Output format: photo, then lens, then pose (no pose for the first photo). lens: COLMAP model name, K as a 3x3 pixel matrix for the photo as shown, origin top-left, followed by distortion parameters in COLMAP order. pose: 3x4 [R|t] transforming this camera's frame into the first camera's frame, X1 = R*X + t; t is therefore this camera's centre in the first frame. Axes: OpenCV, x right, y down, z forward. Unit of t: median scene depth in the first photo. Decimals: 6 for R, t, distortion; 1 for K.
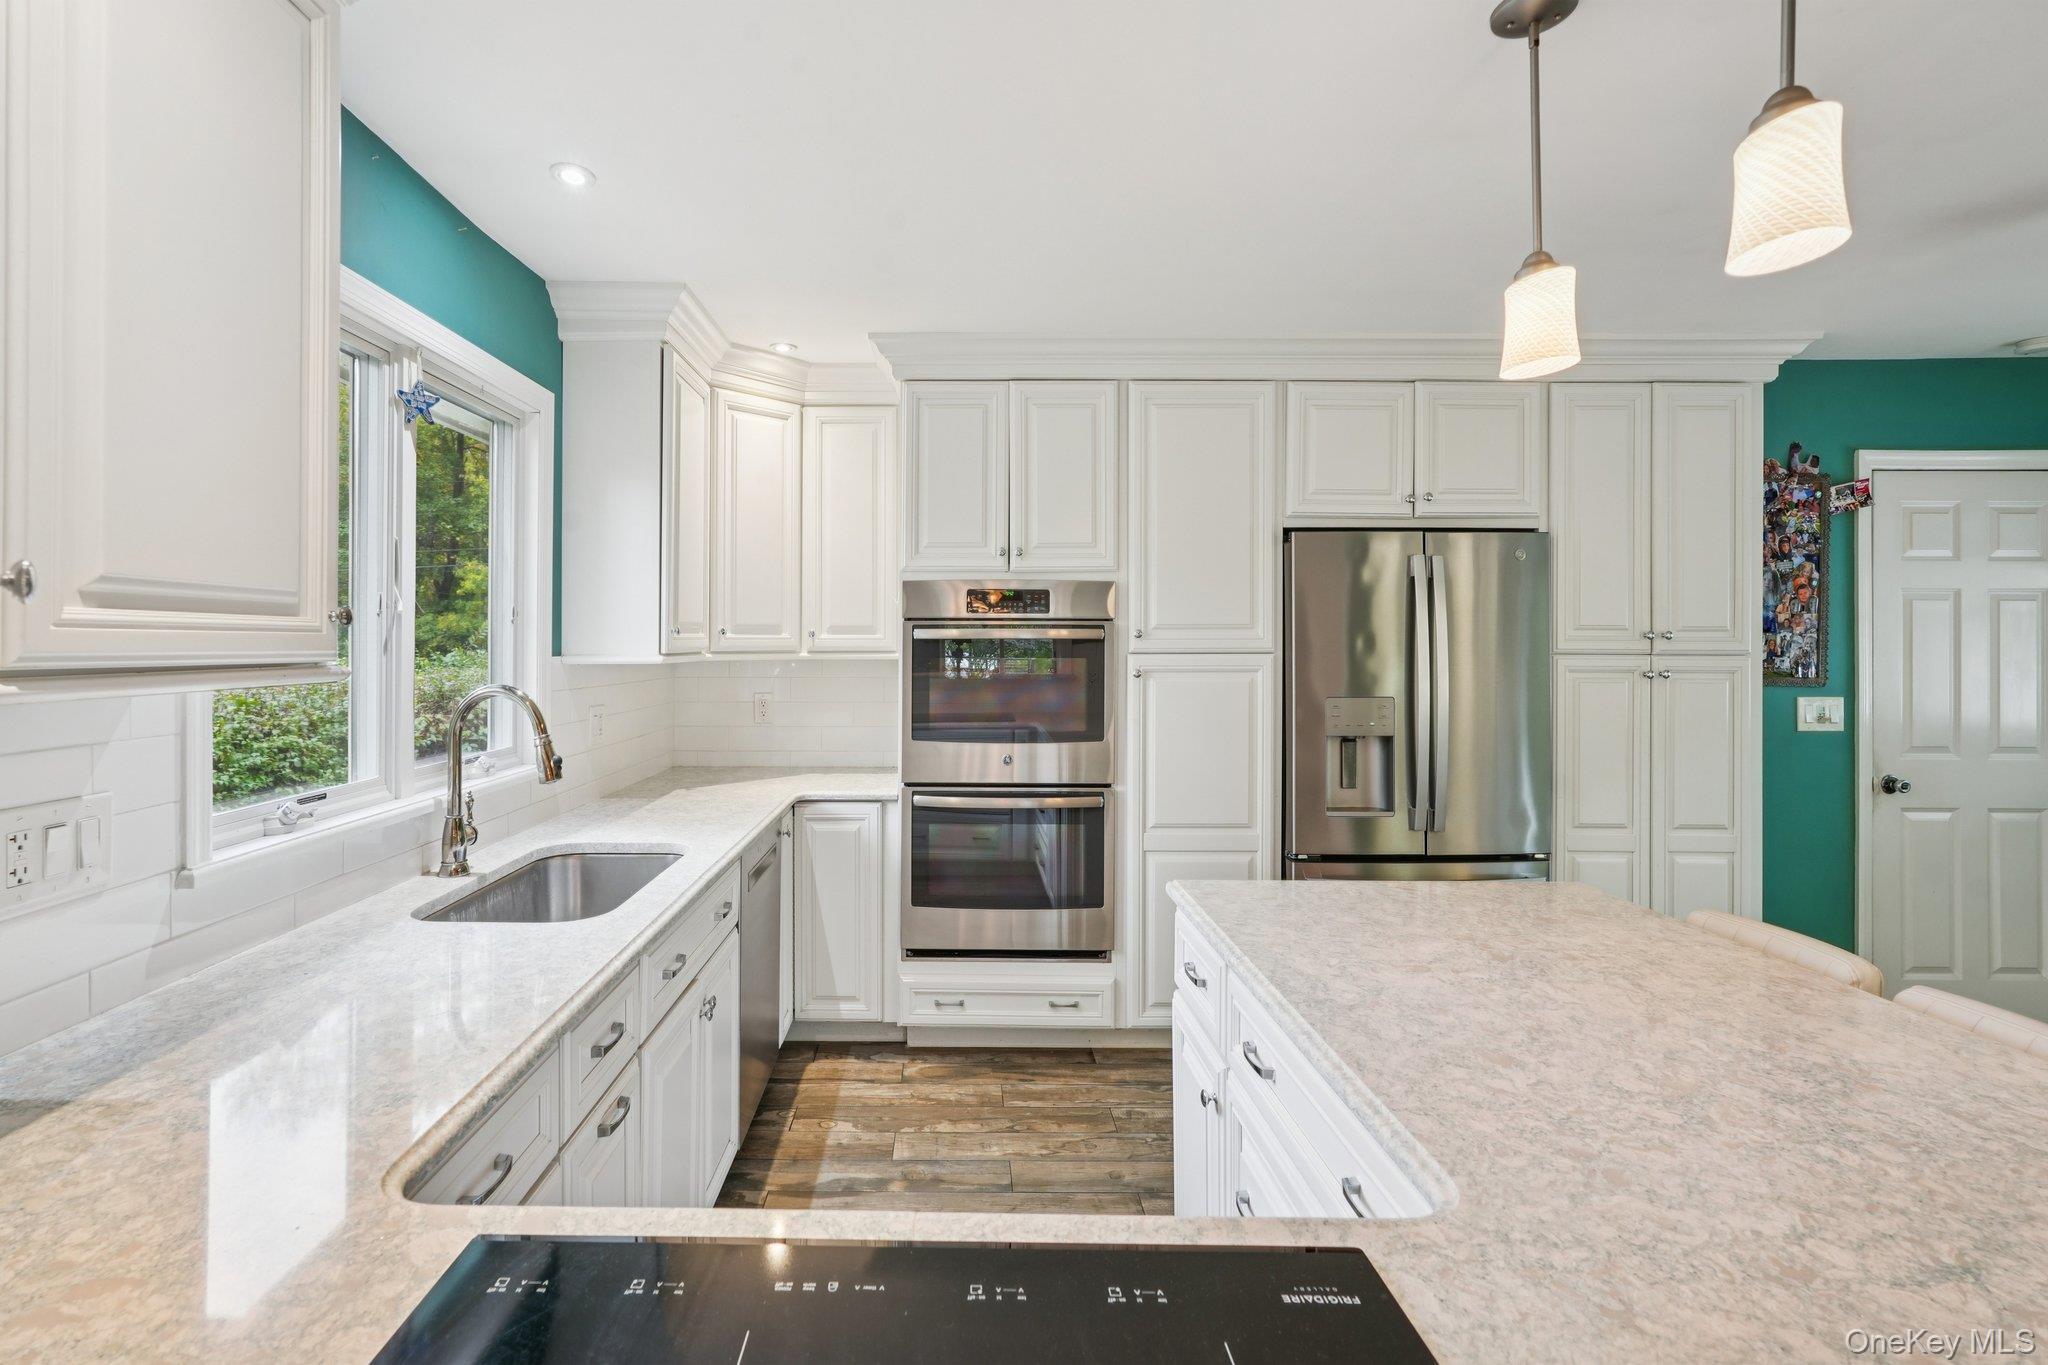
lens RADIAL K [[991.4, 0, 870.4], [0, 991.4, 647.7], [0, 0, 1]] dist [-0.000118, 0.000316]
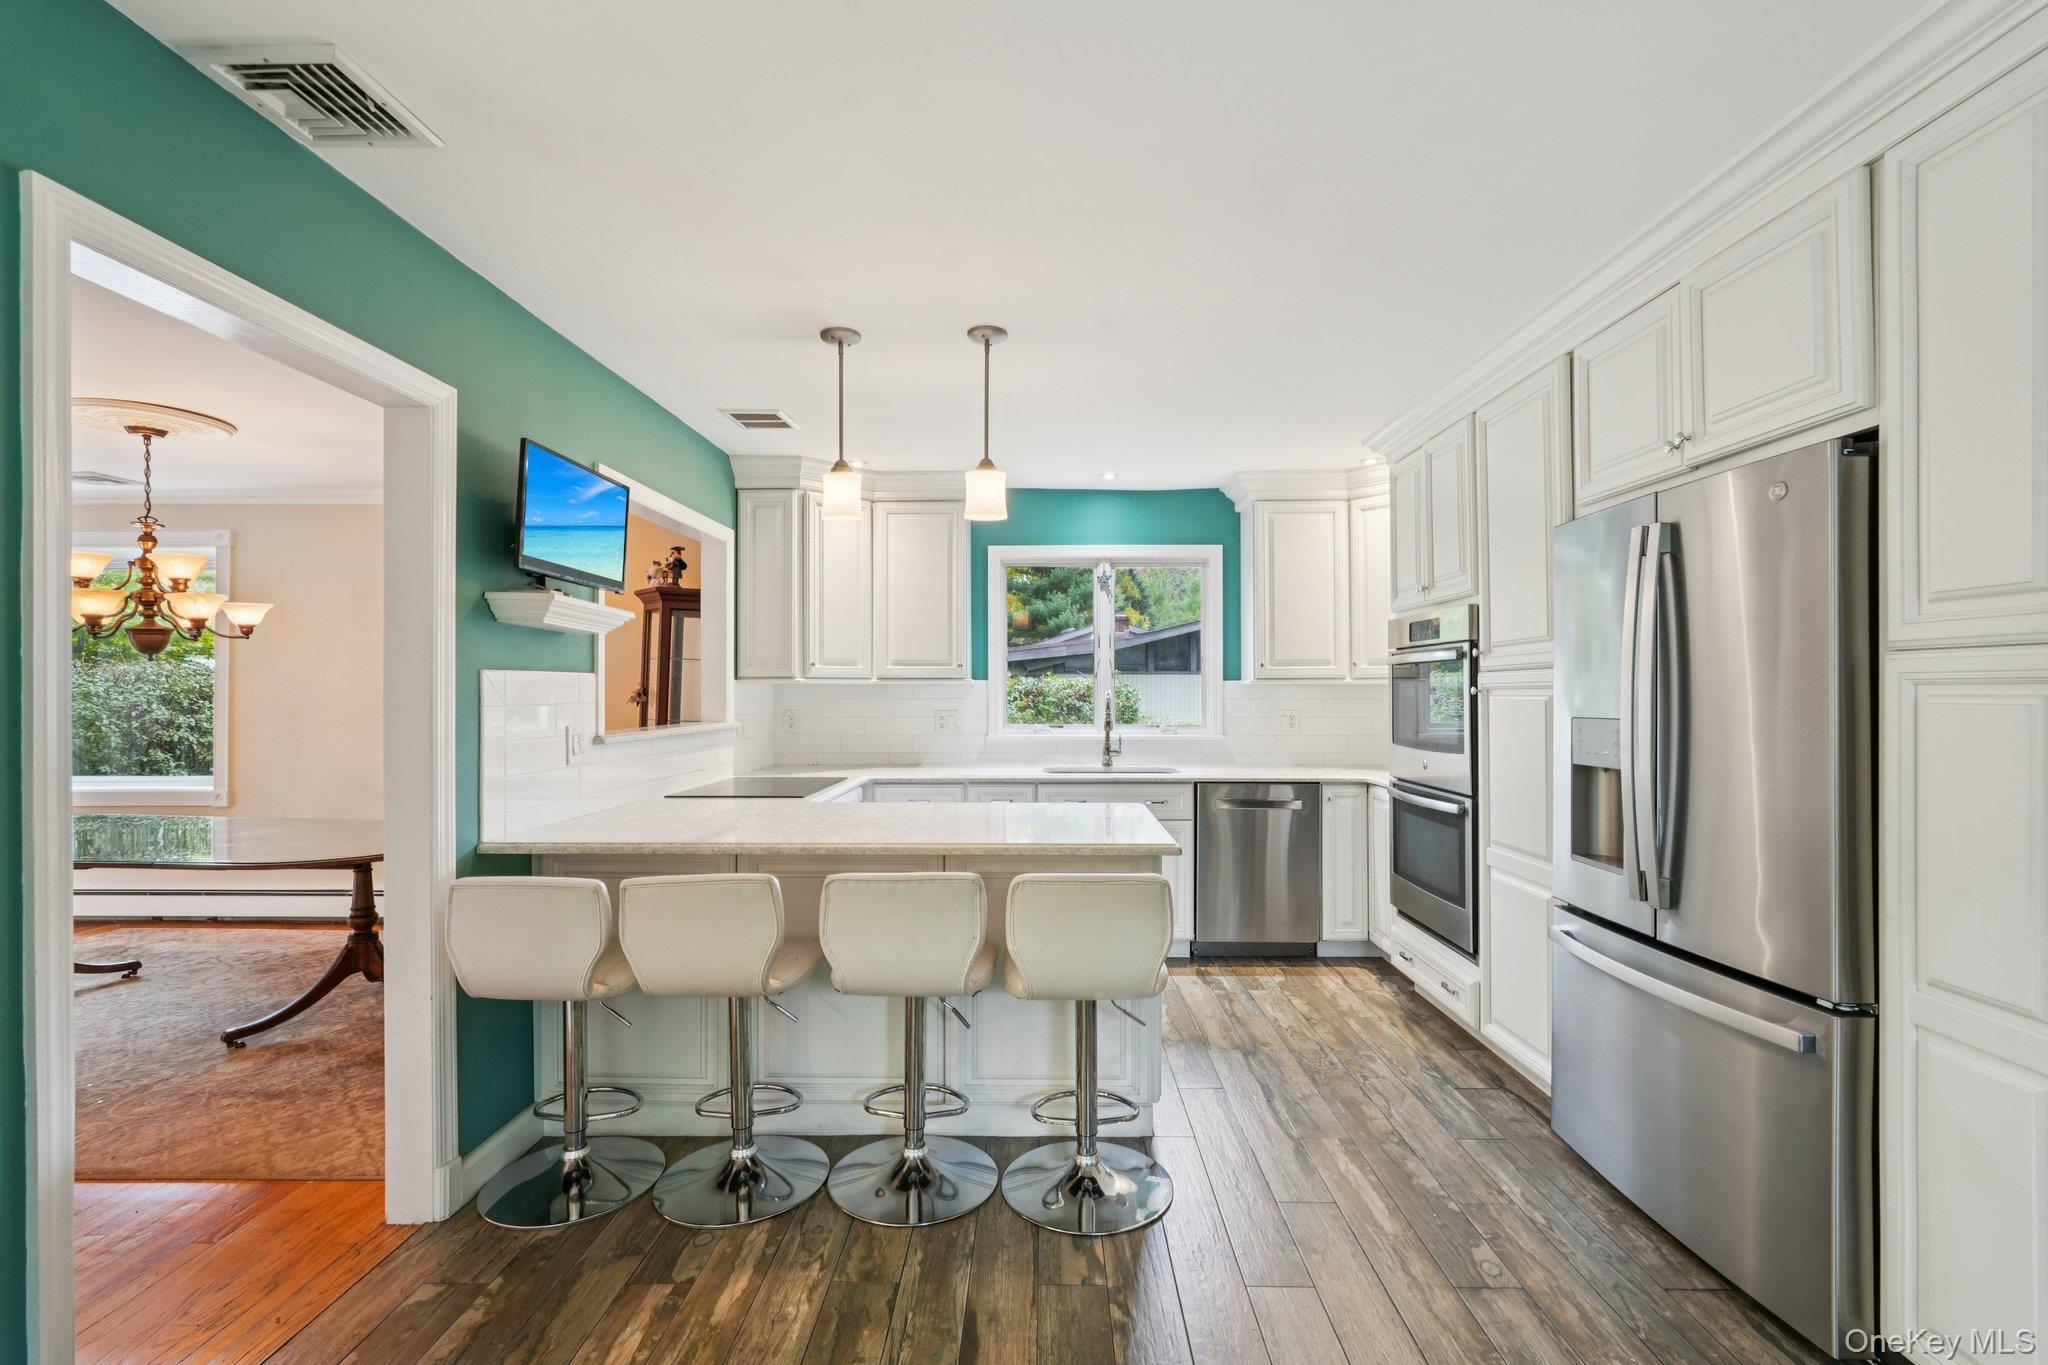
lens RADIAL K [[907.4, 0, 1025.9], [0, 907.4, 685.0], [0, 0, 1]] dist [-0.017765, 0.011932]
pose [[-0.033157, -0.013229, -0.999363, 1.120771], [0.002729, 0.999907, -0.013327, 0.027591], [0.999446, -0.003170, -0.033118, 0.509076]]
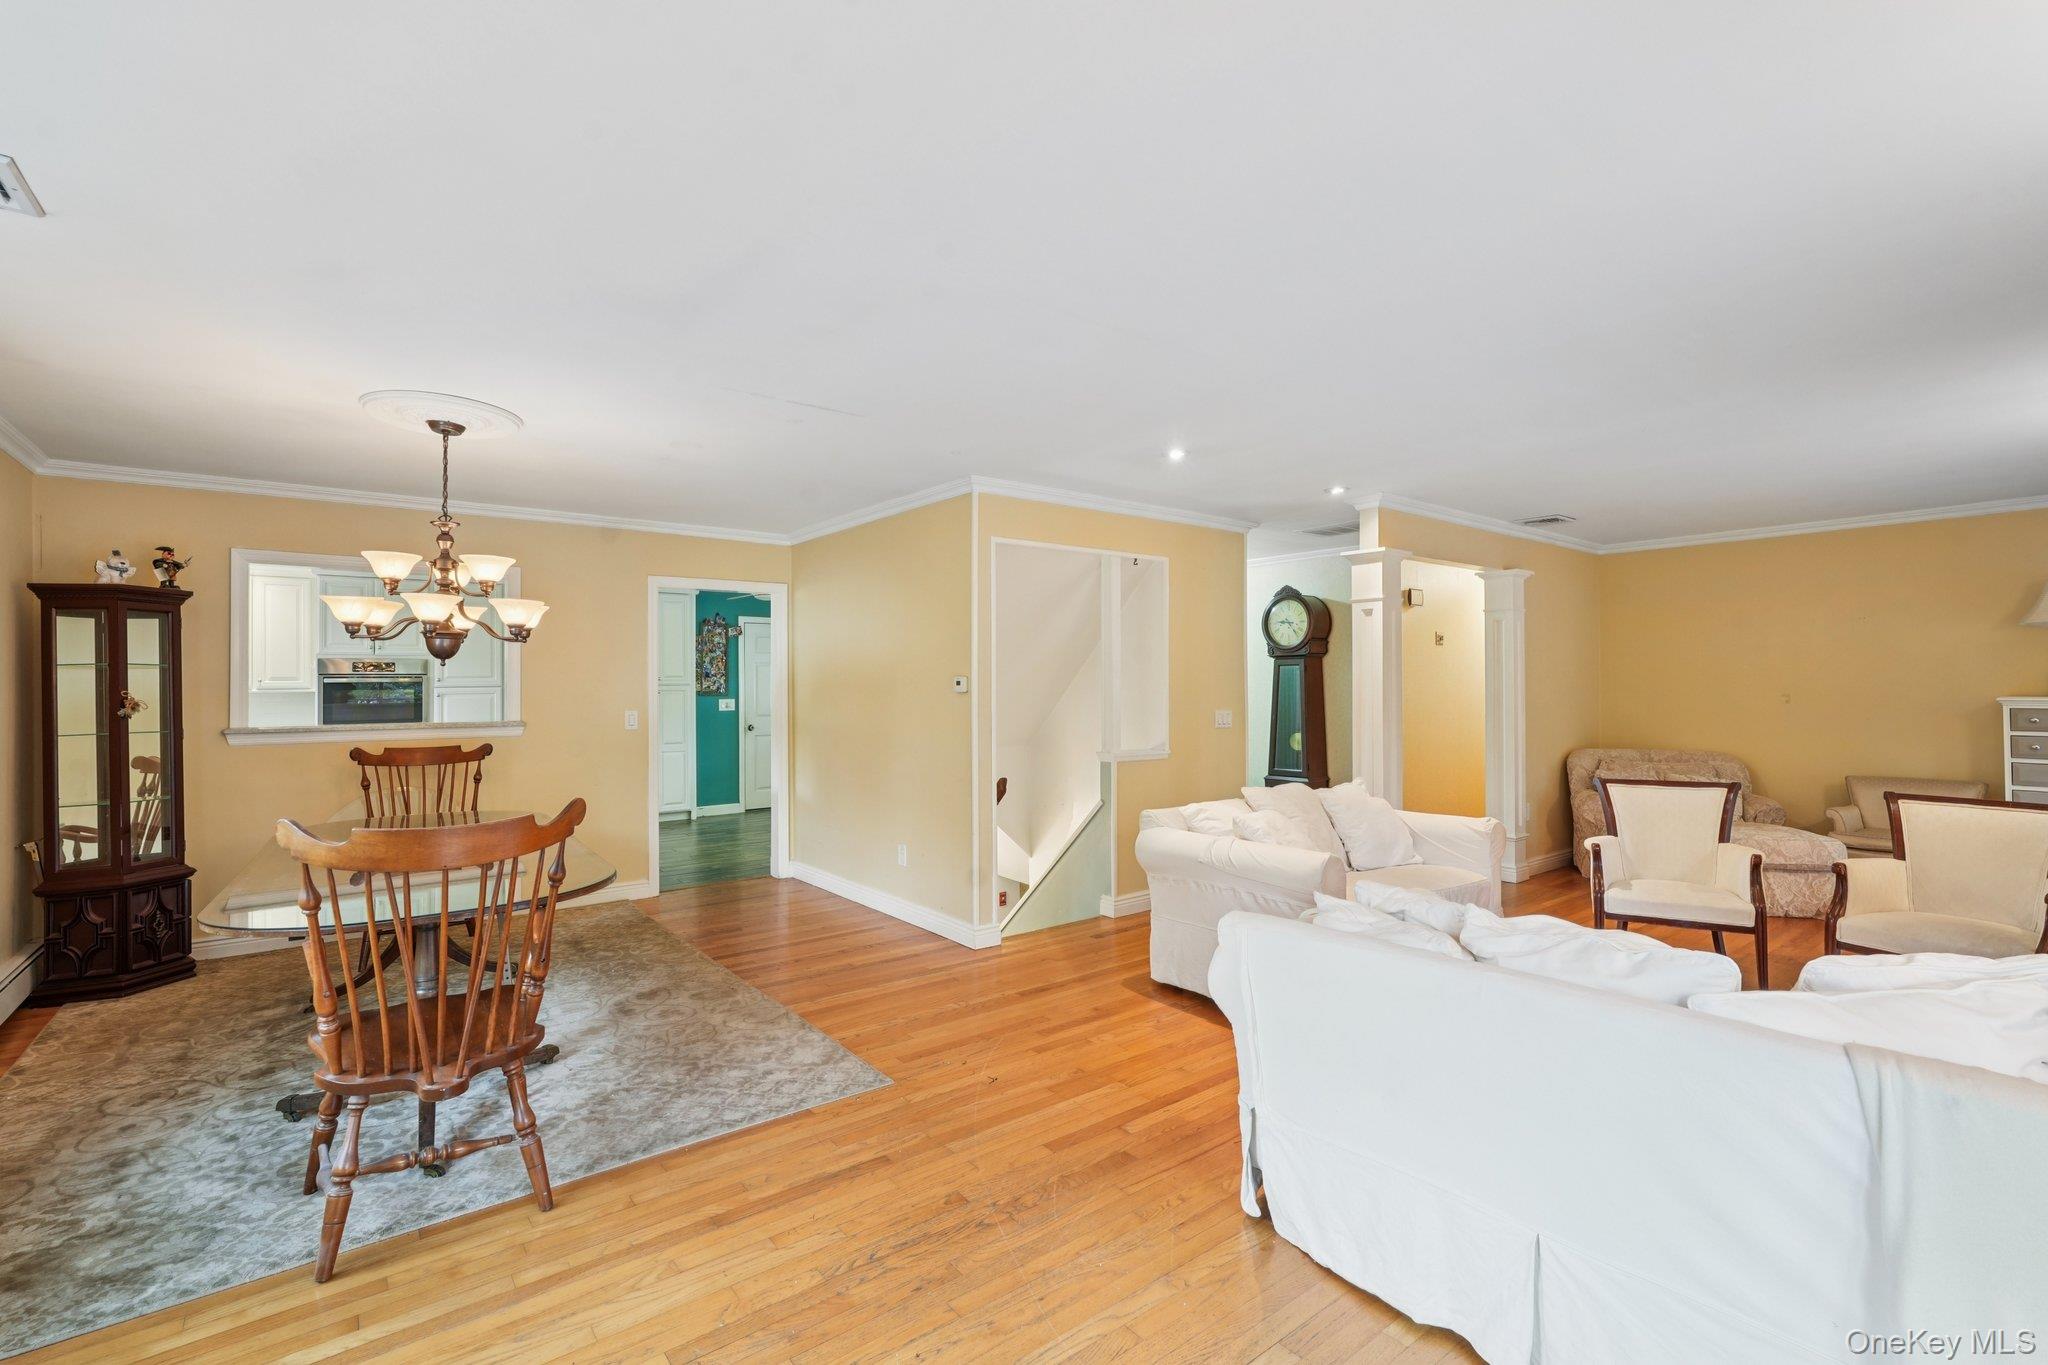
lens RADIAL K [[898.5, 0, 1029.0], [0, 898.5, 652.9], [0, 0, 1]] dist [-0.002852, 0.000181]
pose [[0.794797, 0.007390, 0.606830, 0.047109], [0.015537, 0.999350, -0.032520, 0.013239], [-0.606676, 0.035275, 0.794166, -1.688506]]
